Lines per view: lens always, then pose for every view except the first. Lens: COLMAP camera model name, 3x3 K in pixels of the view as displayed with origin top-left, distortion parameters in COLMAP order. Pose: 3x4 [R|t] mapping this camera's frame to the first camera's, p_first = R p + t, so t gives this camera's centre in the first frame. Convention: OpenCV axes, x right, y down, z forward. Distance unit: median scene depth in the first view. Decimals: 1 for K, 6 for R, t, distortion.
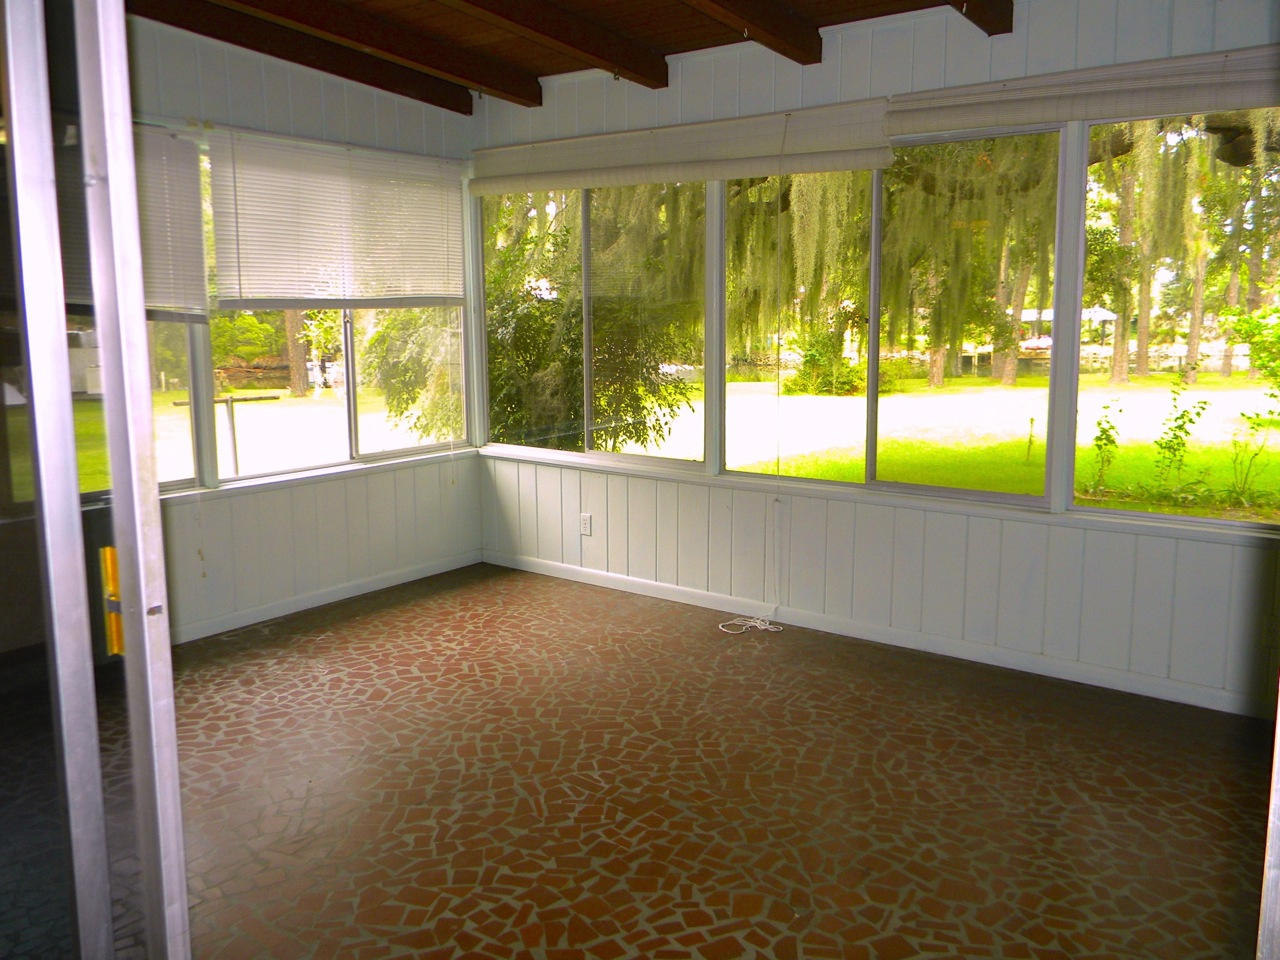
lens RADIAL K [[1057.2, 0, 670.6], [0, 1057.2, 477.5], [0, 0, 1]] dist [0.021081, -0.000685]
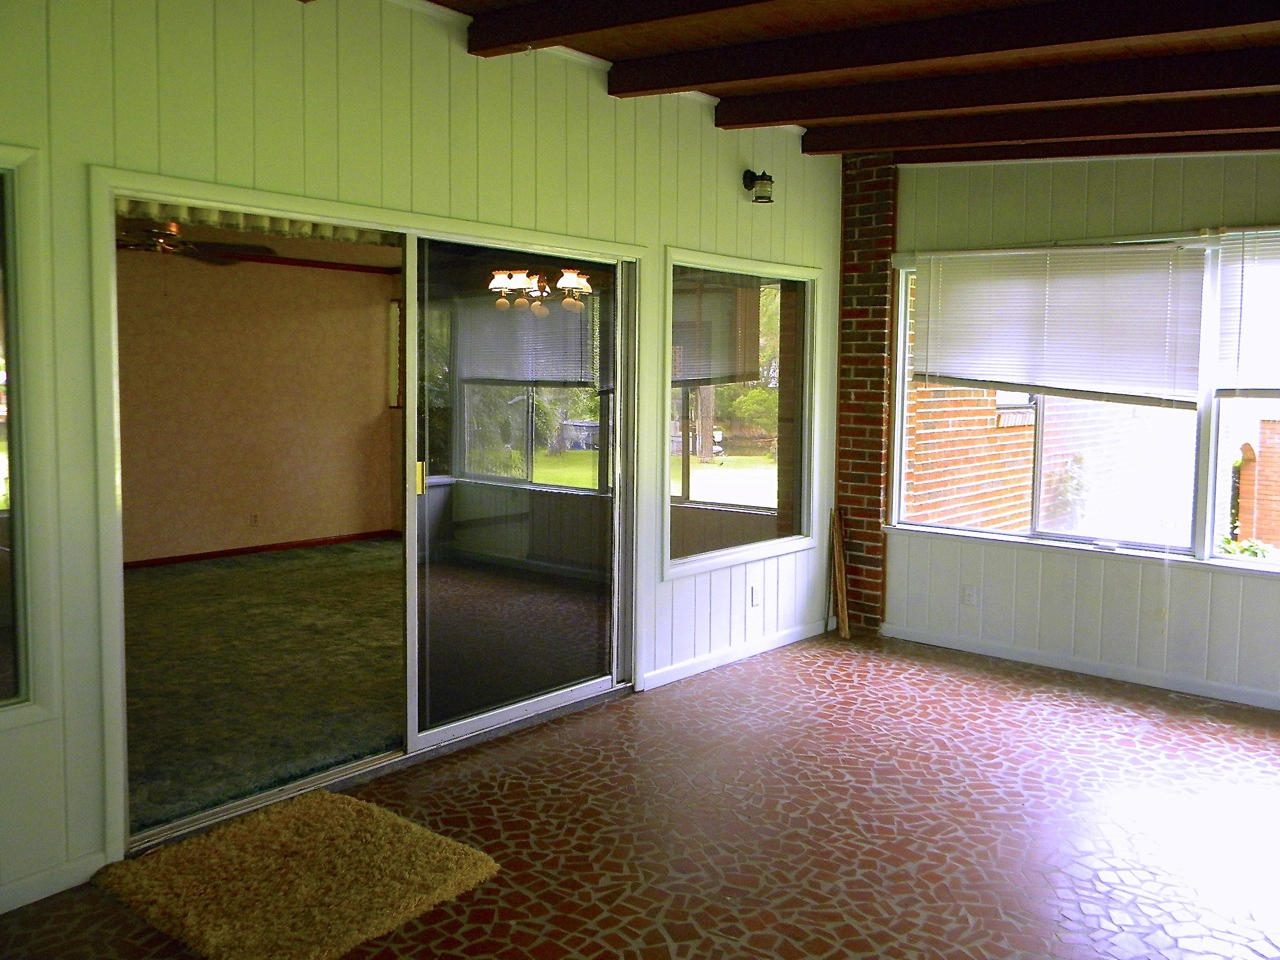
lens RADIAL K [[1057.2, 0, 670.6], [0, 1057.2, 477.5], [0, 0, 1]] dist [0.021081, -0.000685]
pose [[-0.071071, 0.103132, -0.992125, 0.875555], [-0.168092, 0.979177, 0.113828, -0.139946], [0.983206, 0.174858, -0.052256, 0.599002]]
